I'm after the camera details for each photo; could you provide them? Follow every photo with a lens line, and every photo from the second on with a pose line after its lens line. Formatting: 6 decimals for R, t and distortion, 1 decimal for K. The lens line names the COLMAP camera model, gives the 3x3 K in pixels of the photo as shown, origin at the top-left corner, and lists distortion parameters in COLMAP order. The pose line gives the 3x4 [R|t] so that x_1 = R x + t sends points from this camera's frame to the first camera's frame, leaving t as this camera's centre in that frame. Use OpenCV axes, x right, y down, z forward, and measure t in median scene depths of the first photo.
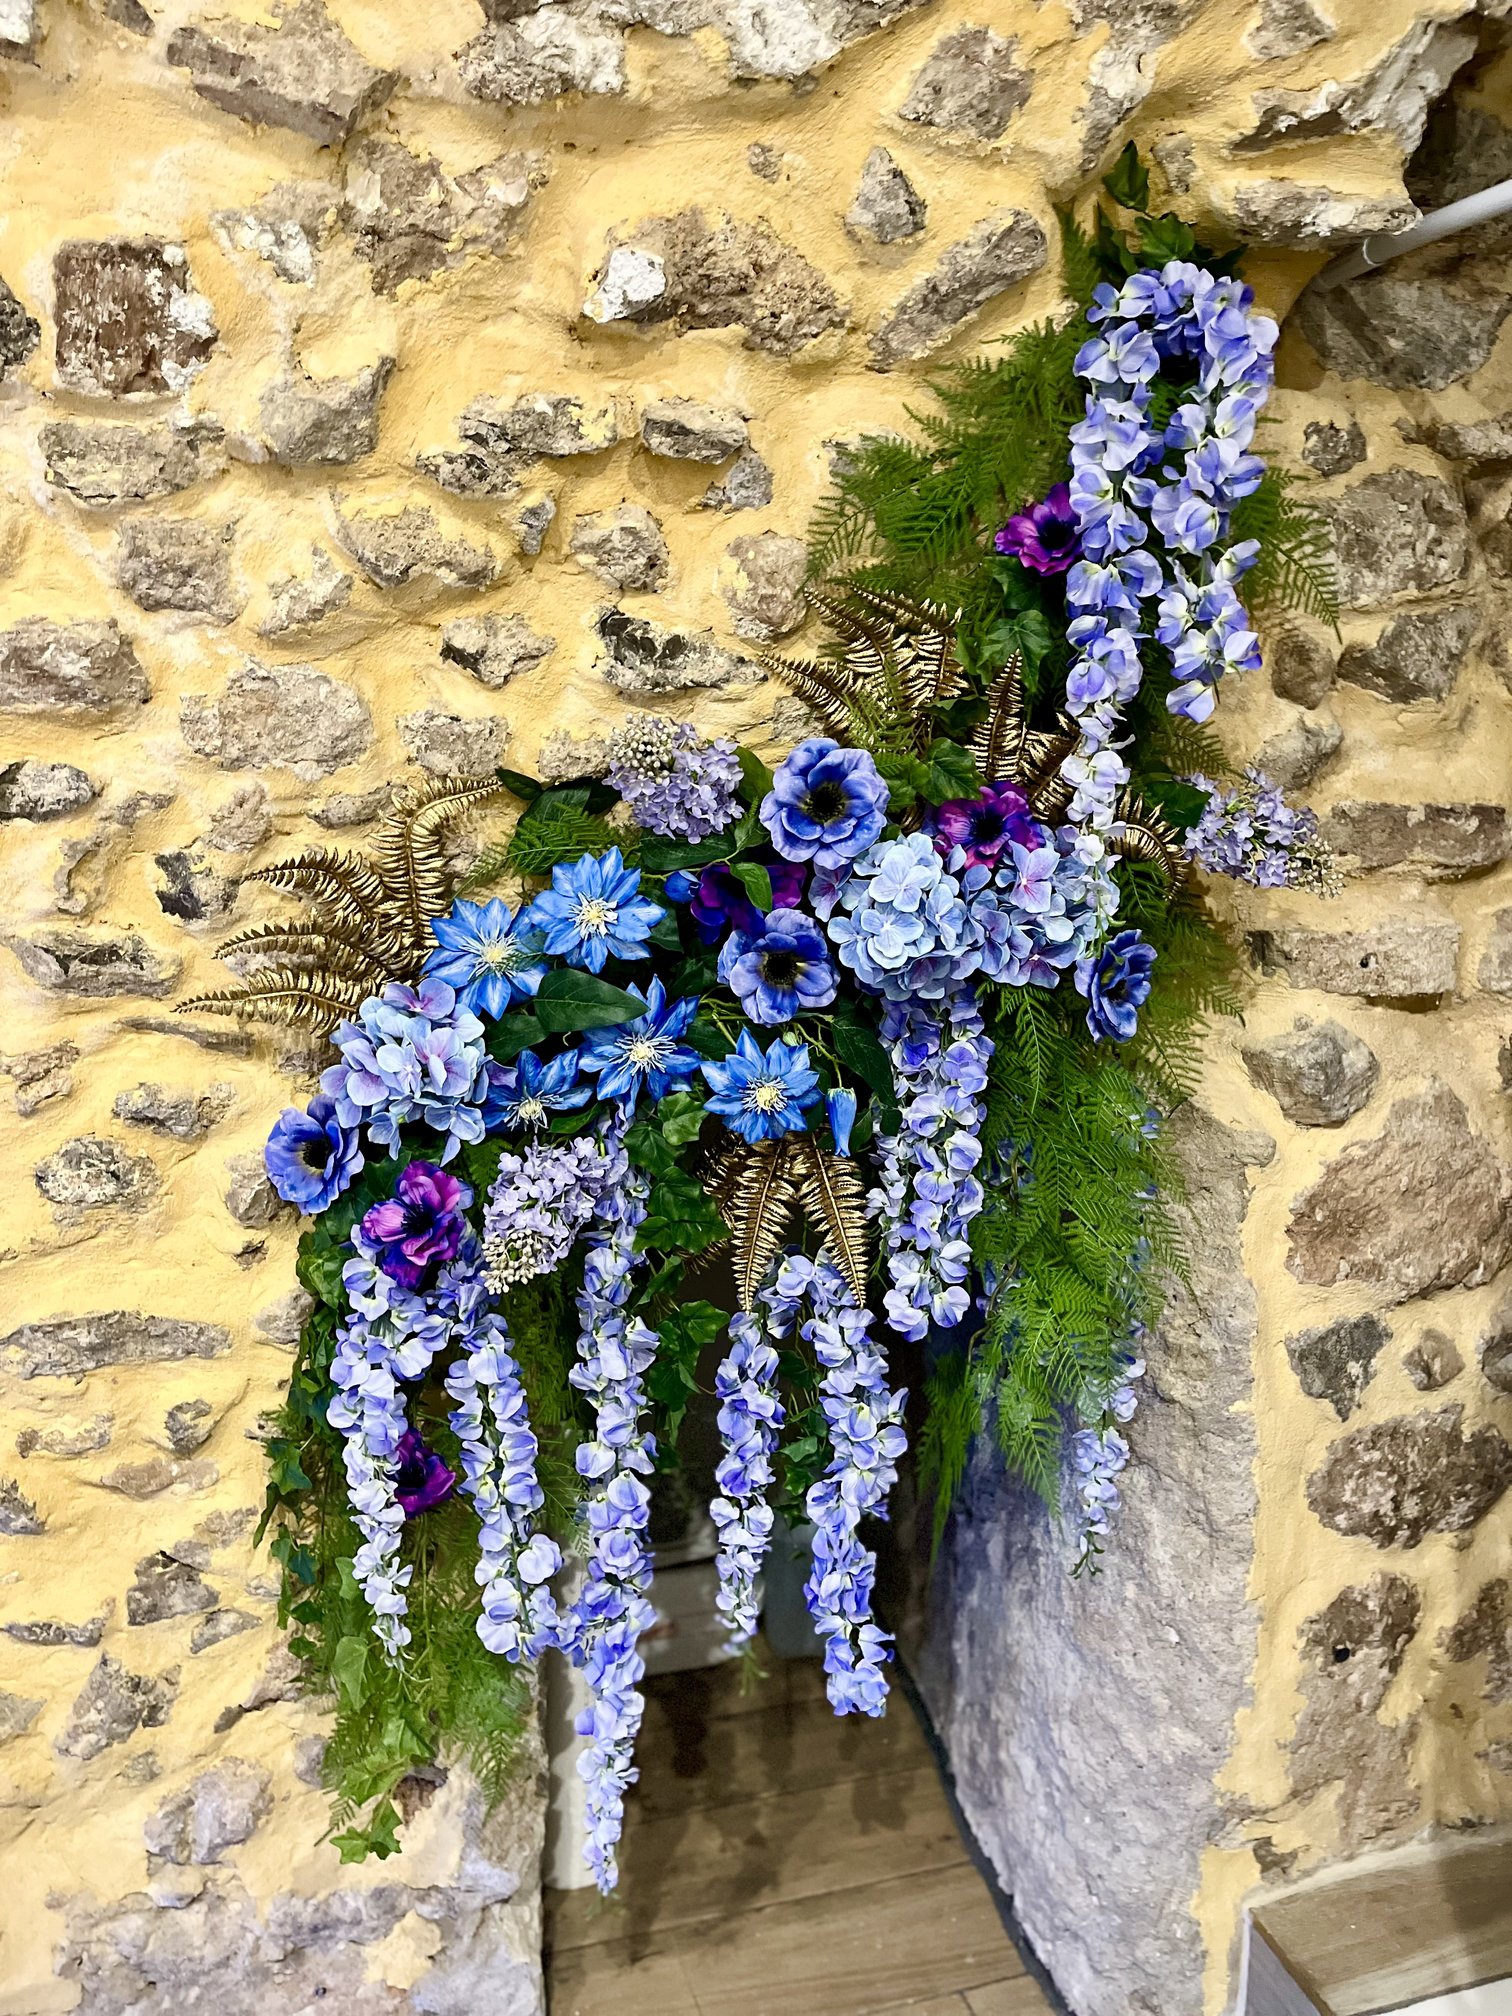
lens RADIAL K [[1532.4, 0, 756.0], [0, 1532.4, 1008.0], [0, 0, 1]] dist [0.071134, -0.101495]
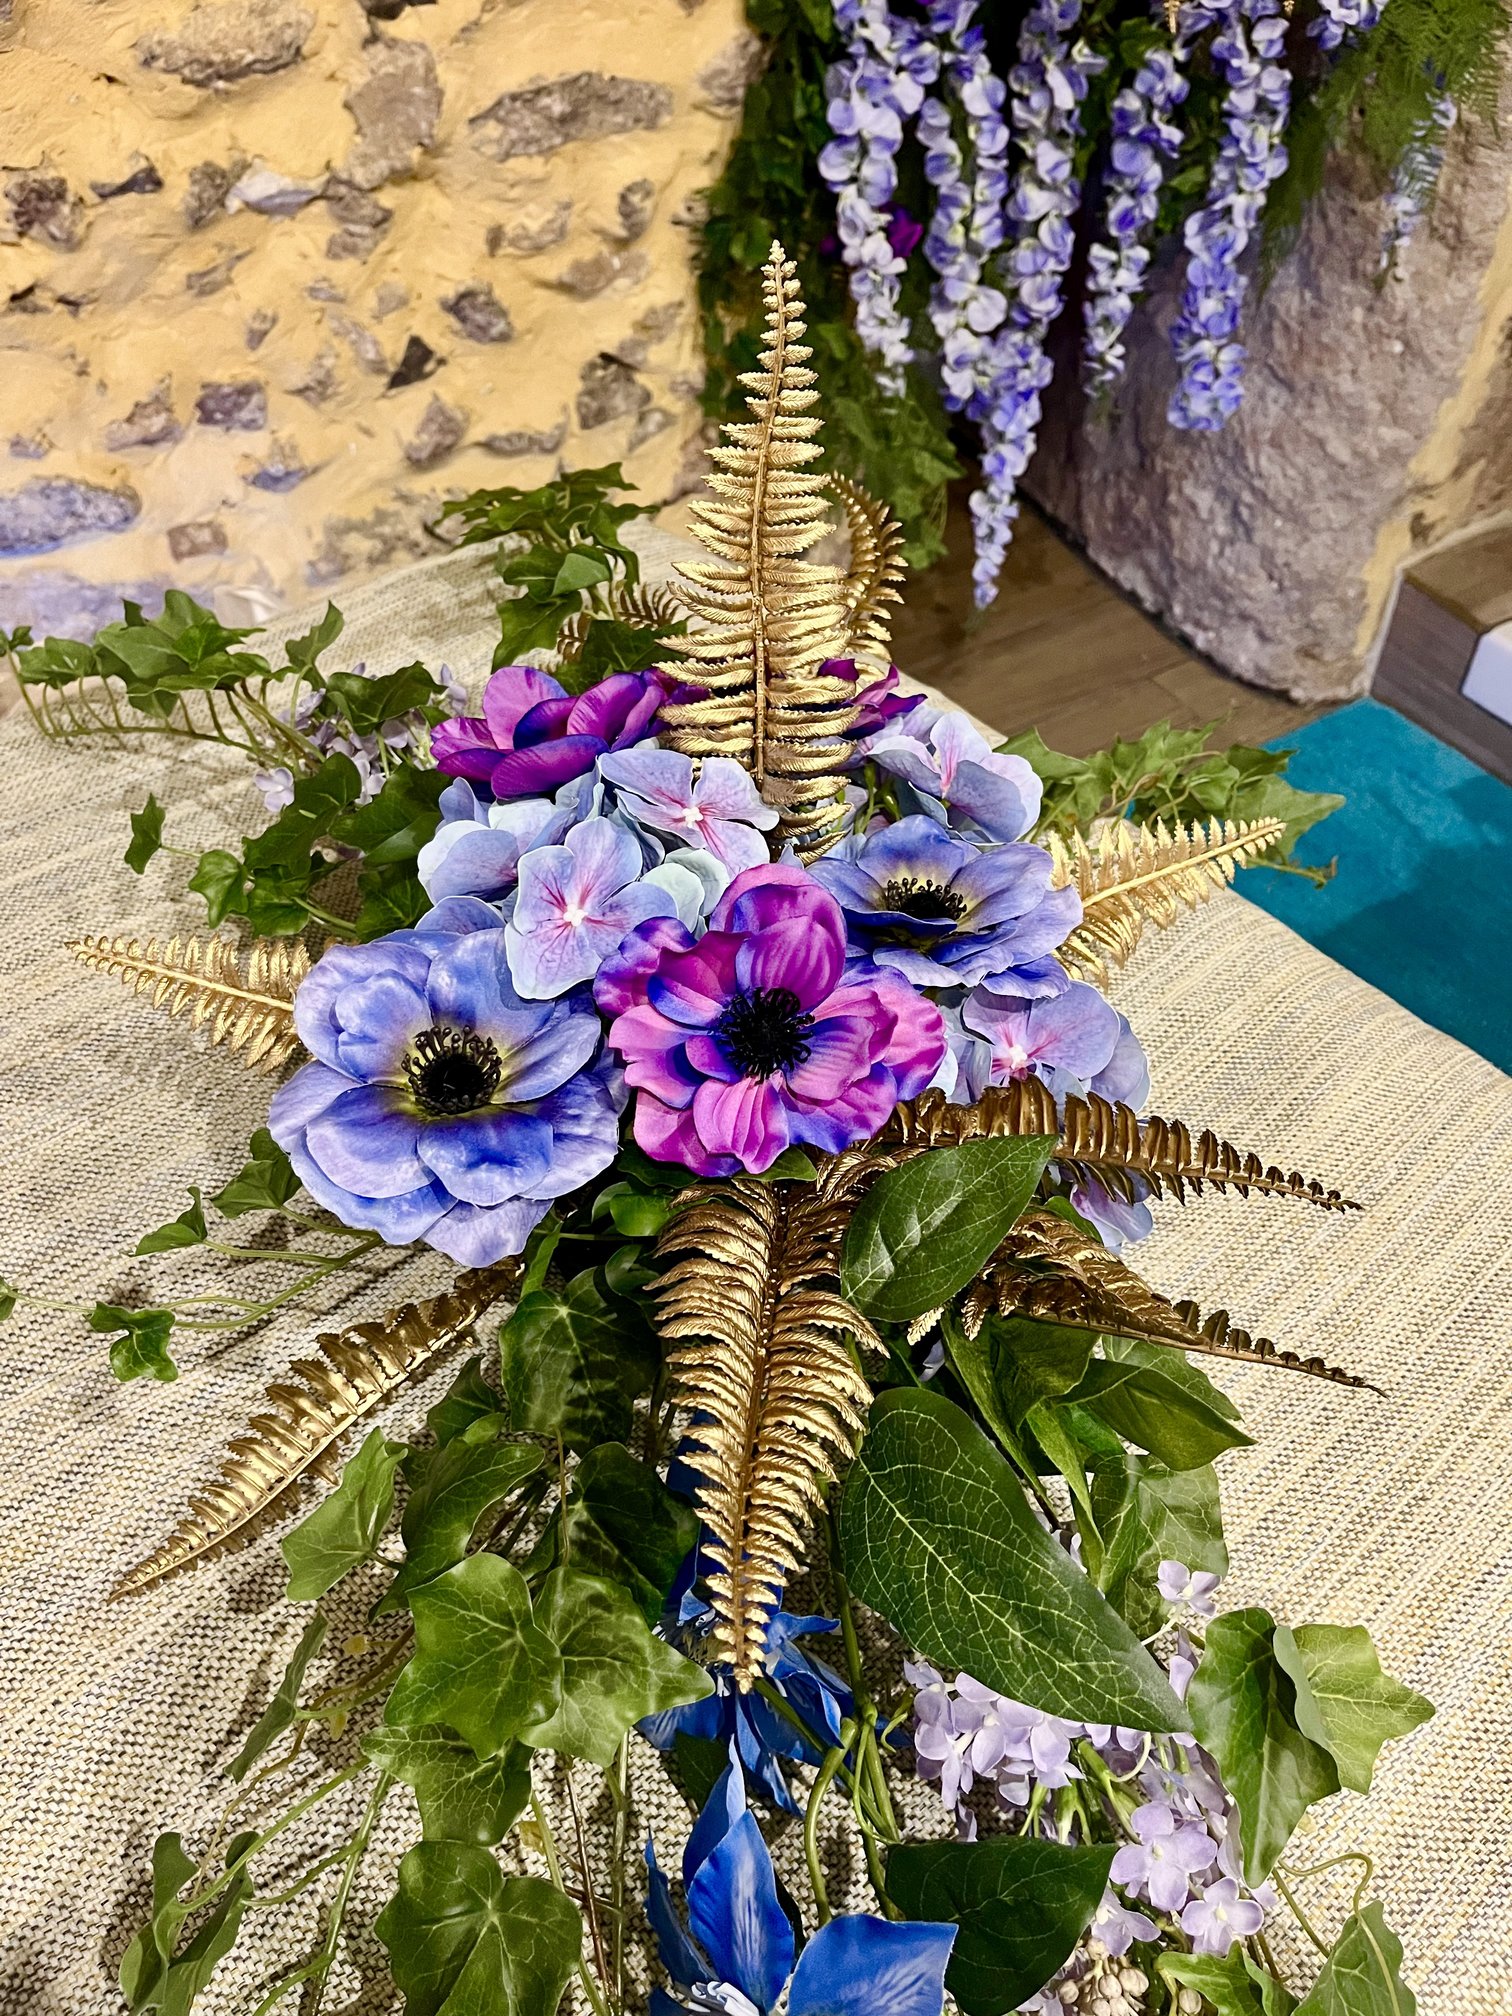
lens RADIAL K [[1532.4, 0, 756.0], [0, 1532.4, 1008.0], [0, 0, 1]] dist [0.071134, -0.101495]
pose [[0.970481, -0.185856, 0.153704, -0.531510], [0.054025, 0.788633, 0.612486, 0.069171], [-0.235050, -0.586102, 0.775394, -0.081683]]
